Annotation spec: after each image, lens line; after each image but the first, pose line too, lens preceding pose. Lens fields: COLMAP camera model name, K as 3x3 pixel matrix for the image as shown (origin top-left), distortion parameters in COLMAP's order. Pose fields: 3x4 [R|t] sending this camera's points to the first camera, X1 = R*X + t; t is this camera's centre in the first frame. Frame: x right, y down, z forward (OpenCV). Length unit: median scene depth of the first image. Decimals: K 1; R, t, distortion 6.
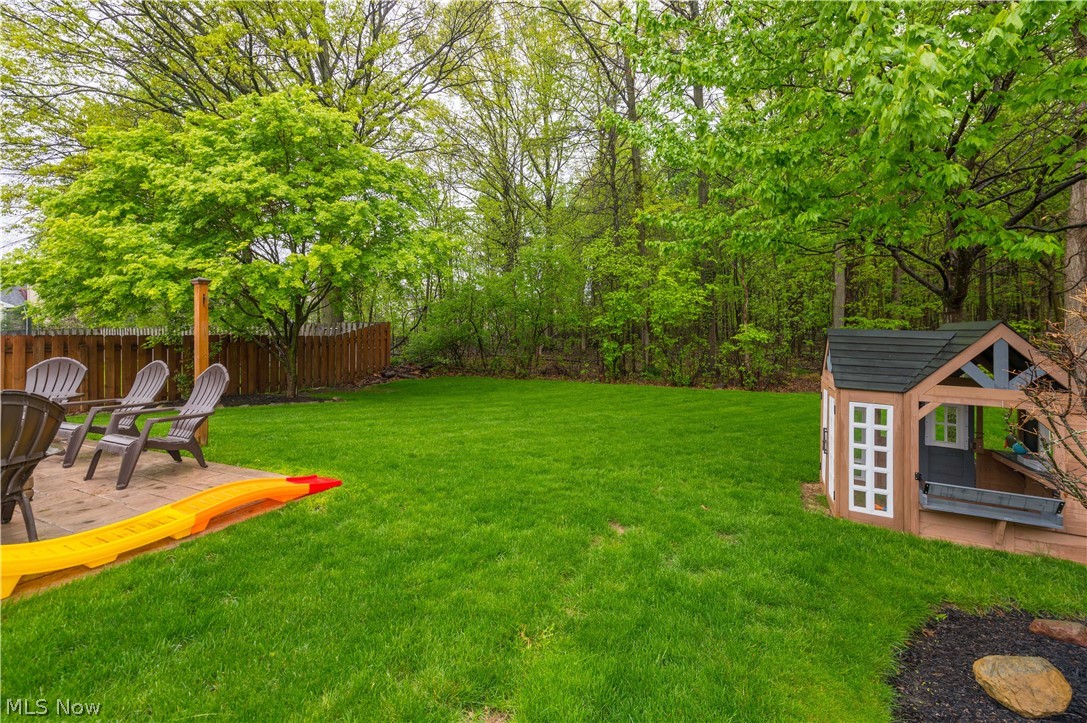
lens RADIAL K [[432.5, 0, 565.5], [0, 432.5, 324.7], [0, 0, 1]] dist [0.013527, -0.000694]
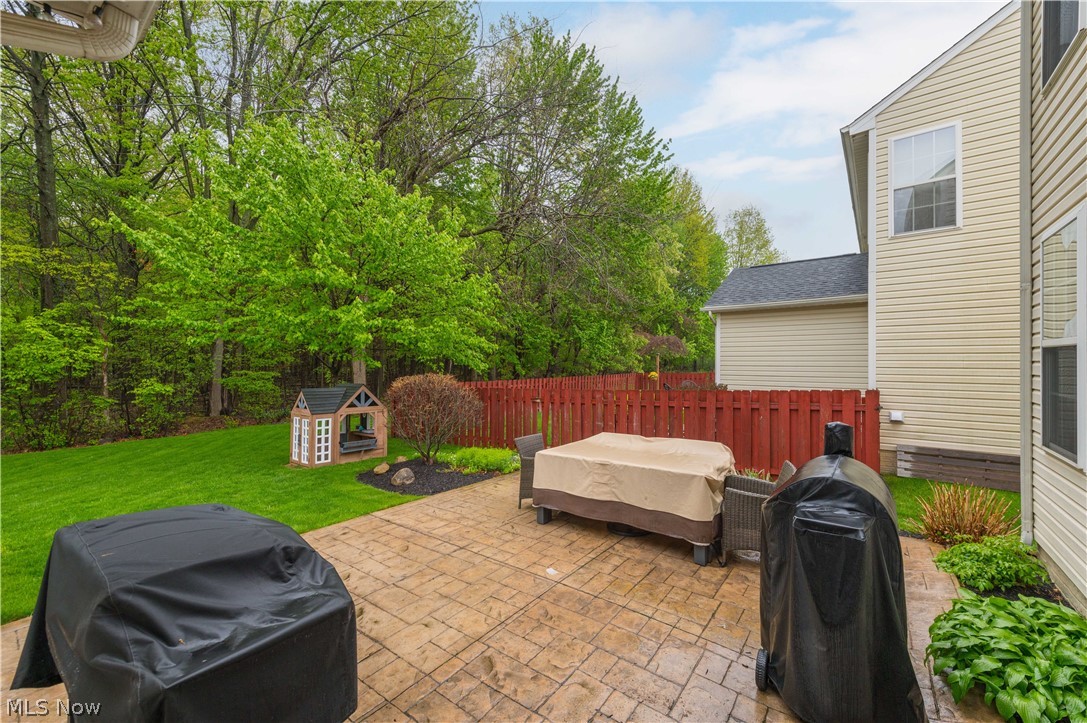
lens RADIAL K [[432.5, 0, 548.2], [0, 432.5, 360.2], [0, 0, 1]] dist [0.013527, -0.000694]
pose [[0.248389, 0.002408, 0.968657, -0.634369], [0.003013, 0.999990, -0.003258, -0.065229], [-0.968656, 0.003728, 0.248379, -0.397152]]
